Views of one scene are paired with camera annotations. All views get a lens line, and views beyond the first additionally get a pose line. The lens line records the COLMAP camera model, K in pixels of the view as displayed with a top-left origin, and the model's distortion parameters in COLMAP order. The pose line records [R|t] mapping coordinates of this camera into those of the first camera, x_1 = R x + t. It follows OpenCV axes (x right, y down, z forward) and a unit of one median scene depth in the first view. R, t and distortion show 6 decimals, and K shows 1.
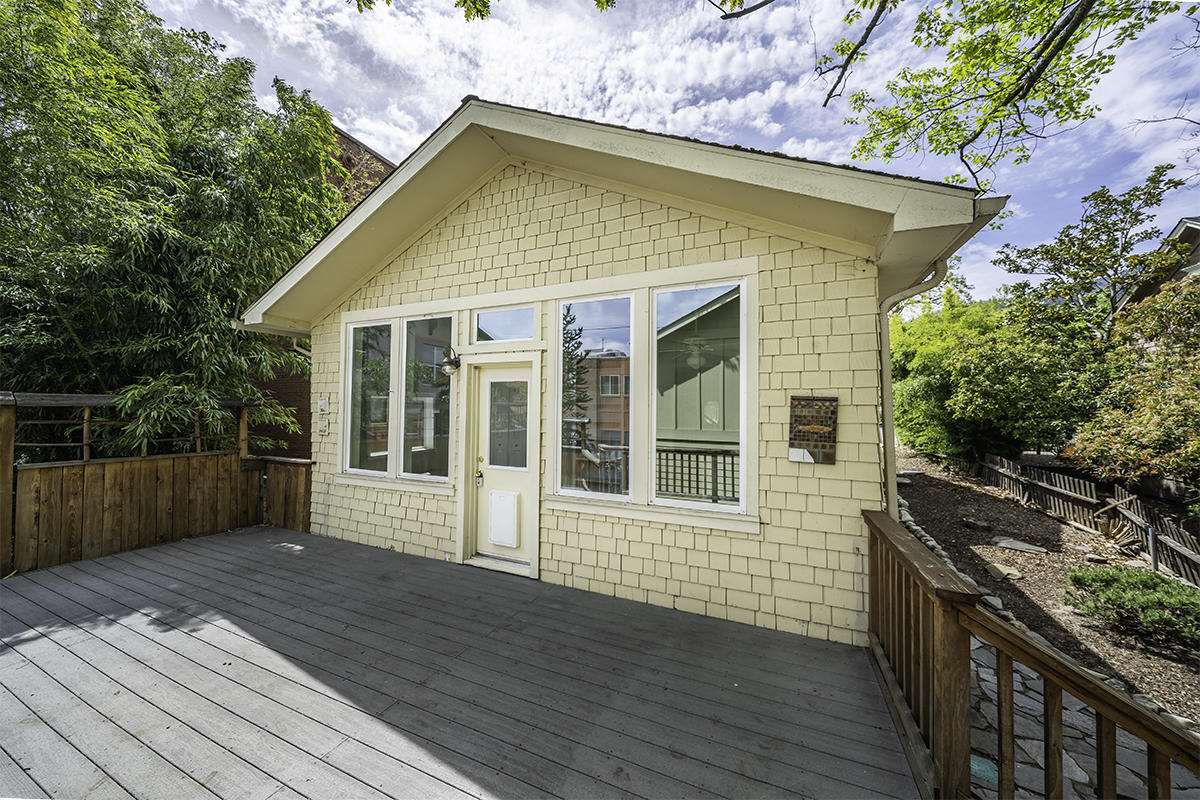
lens RADIAL K [[414.7, 0, 594.6], [0, 414.7, 400.4], [0, 0, 1]] dist [-0.000893, -0.000143]
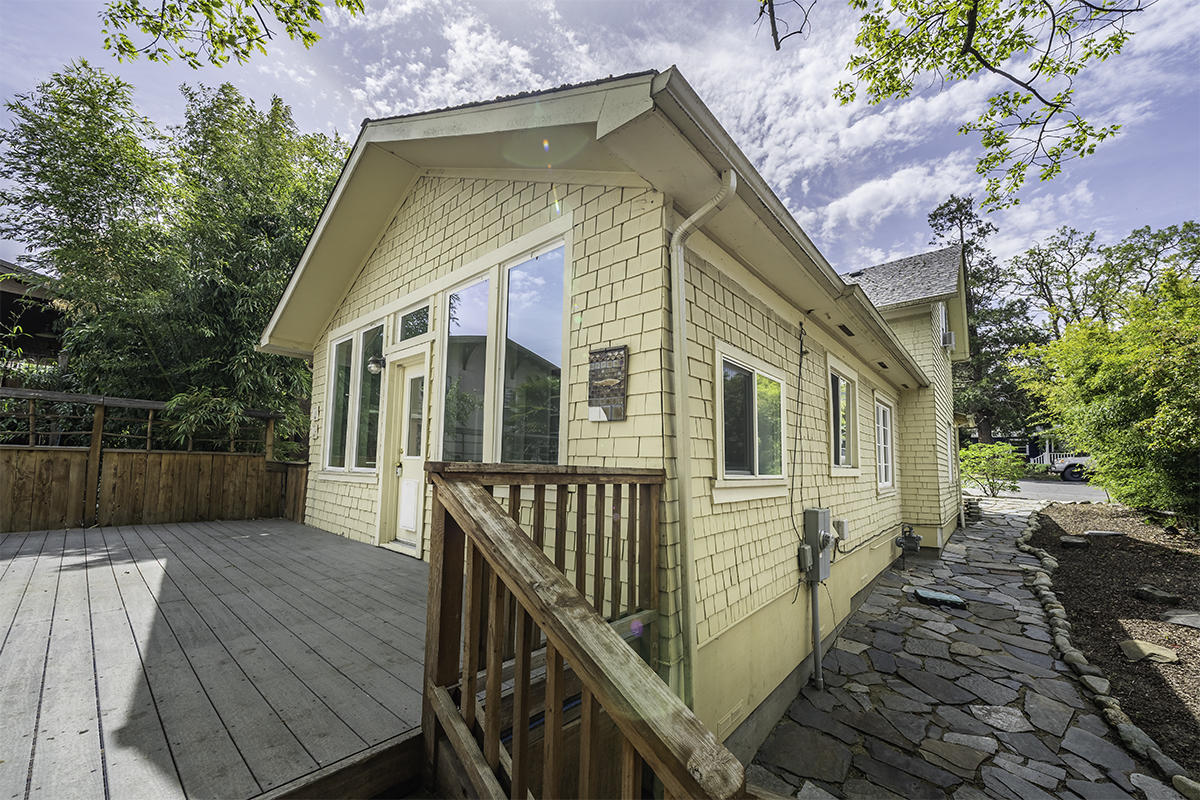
lens RADIAL K [[447.4, 0, 587.8], [0, 447.4, 436.3], [0, 0, 1]] dist [-0.001316, 0.000139]
pose [[0.954181, -0.011801, -0.298996, 0.530408], [-0.001948, 0.998956, -0.045644, 0.156050], [0.299223, 0.044135, 0.953162, 0.043784]]
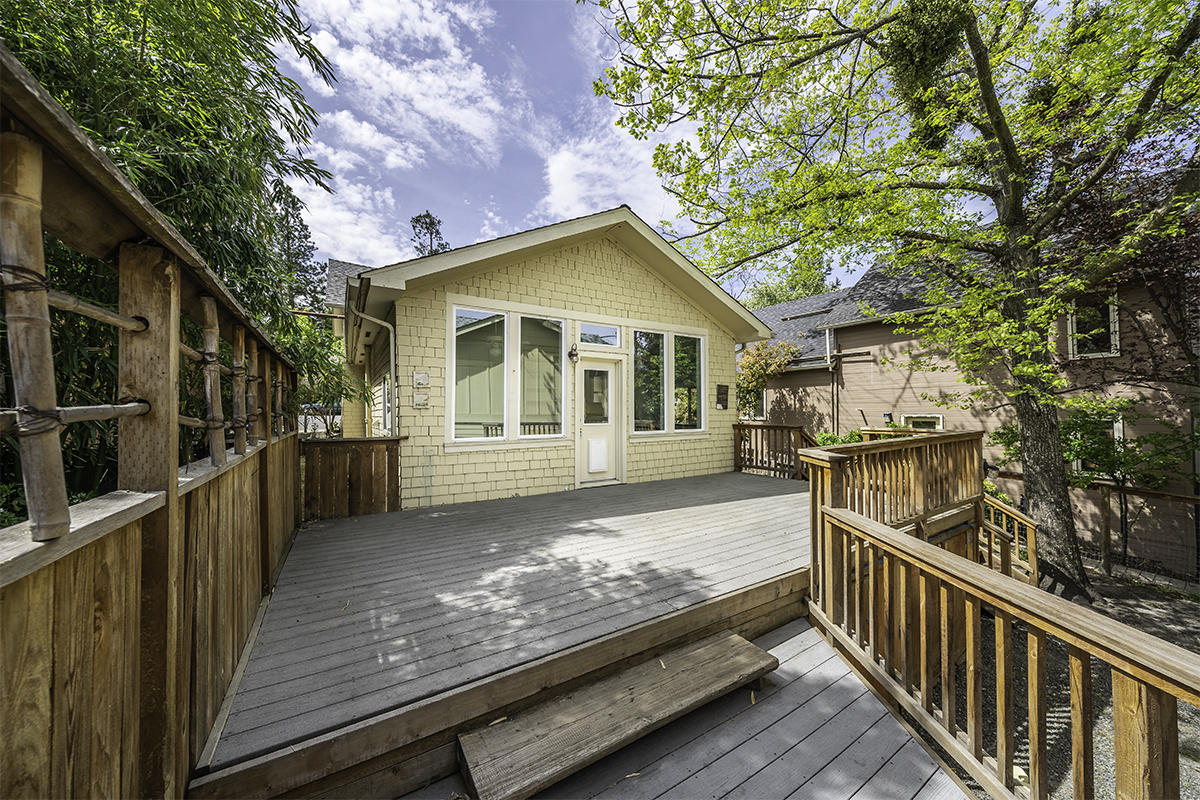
lens RADIAL K [[414.7, 0, 606.1], [0, 414.7, 401.5], [0, 0, 1]] dist [-0.000893, -0.000143]
pose [[0.554780, 0.005303, 0.831980, -1.488067], [-0.011203, 0.999937, 0.001097, 0.072534], [-0.831921, -0.009930, 0.554805, 0.082837]]
